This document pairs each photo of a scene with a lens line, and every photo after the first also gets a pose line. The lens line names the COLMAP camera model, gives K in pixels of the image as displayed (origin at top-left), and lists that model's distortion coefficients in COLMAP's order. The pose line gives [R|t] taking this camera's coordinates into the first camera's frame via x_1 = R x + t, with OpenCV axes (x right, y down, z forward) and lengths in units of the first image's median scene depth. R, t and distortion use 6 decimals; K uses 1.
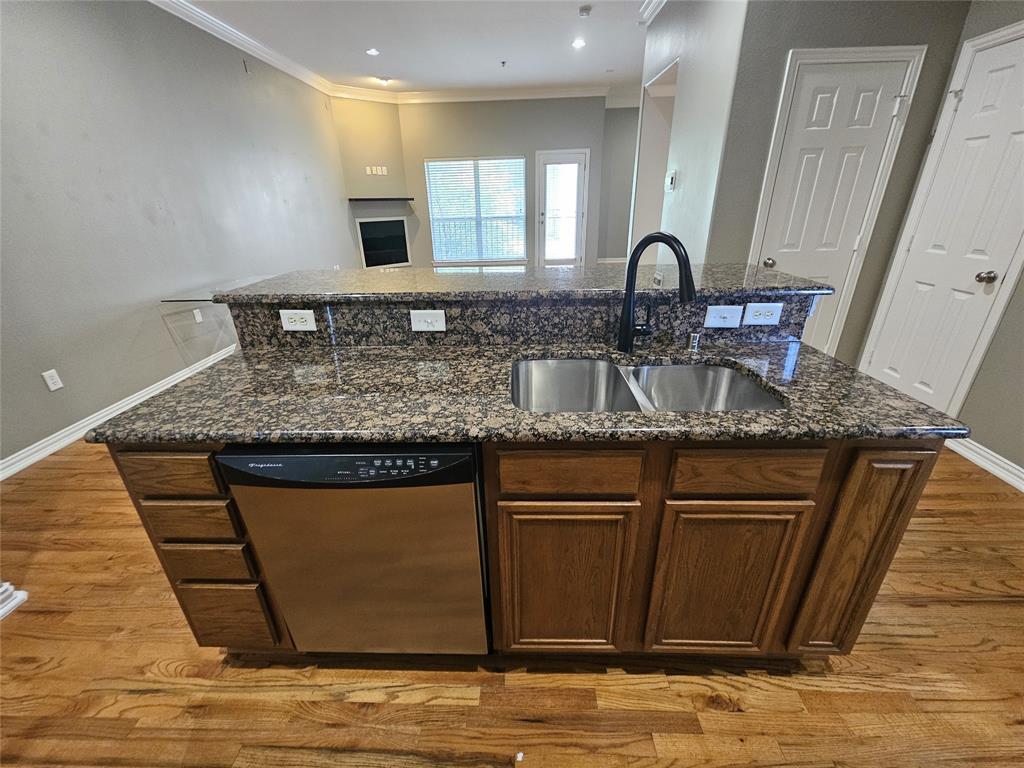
lens RADIAL K [[420.9, 0, 509.5], [0, 420.9, 382.8], [0, 0, 1]] dist [0.000444, -0.000079]
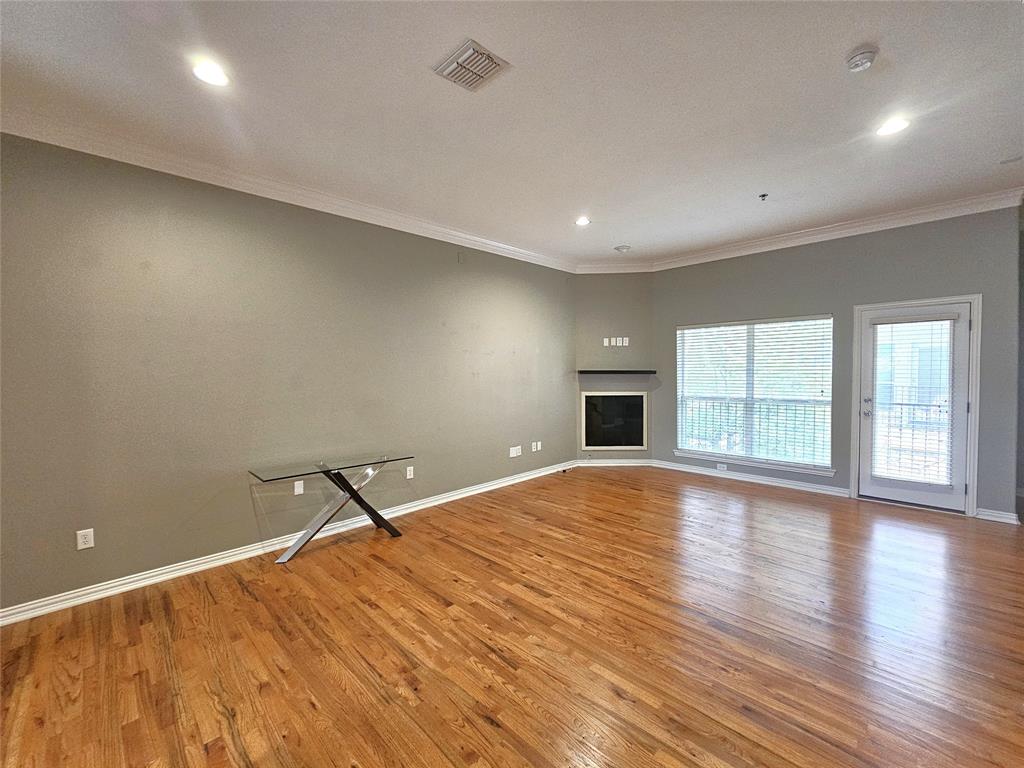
lens RADIAL K [[425.6, 0, 509.1], [0, 425.6, 386.0], [0, 0, 1]] dist [0.000833, -0.000371]
pose [[0.722846, 0.044966, -0.689545, 0.381233], [-0.284082, 0.928991, -0.237221, -0.411516], [0.629914, 0.367361, 0.684291, 0.817278]]
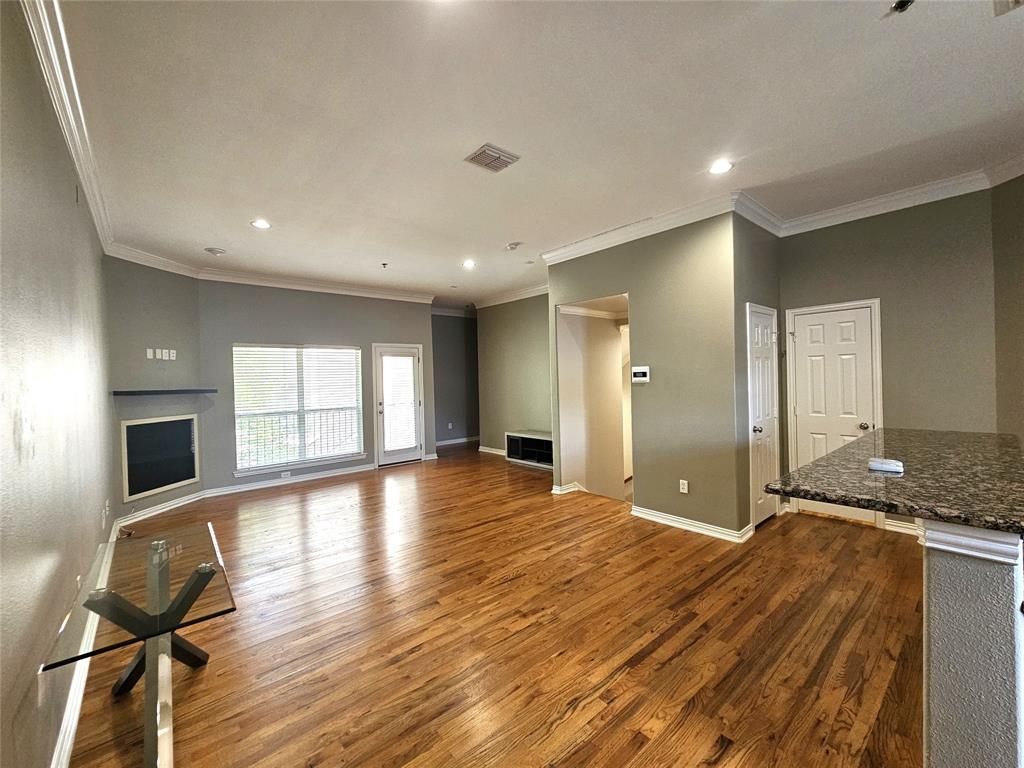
lens RADIAL K [[420.9, 0, 509.5], [0, 420.9, 382.8], [0, 0, 1]] dist [0.000444, -0.000079]
pose [[0.739897, -0.001894, 0.672718, -1.005674], [0.277253, 0.911976, -0.302374, -0.255811], [-0.612930, 0.410239, 0.675293, 0.555448]]
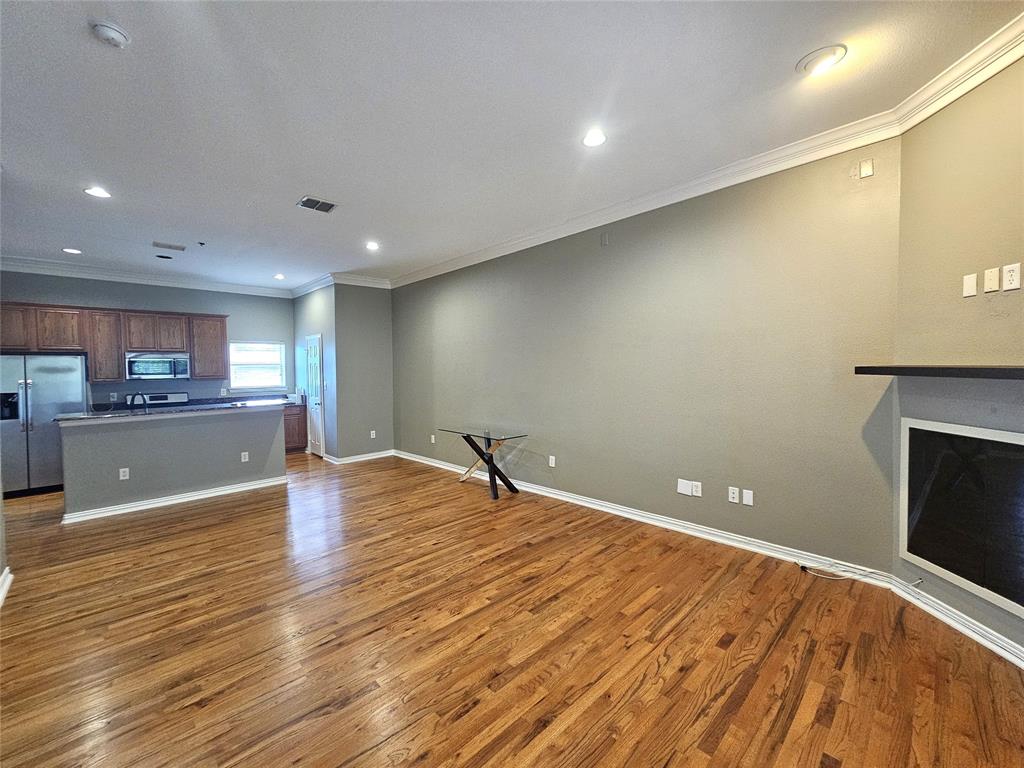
lens RADIAL K [[420.9, 0, 509.5], [0, 420.9, 382.8], [0, 0, 1]] dist [0.000444, -0.000079]
pose [[-0.696973, 0.061431, -0.714461, 0.358015], [-0.254154, 0.910487, 0.326219, -1.254532], [0.670548, 0.408949, -0.618972, 2.756436]]
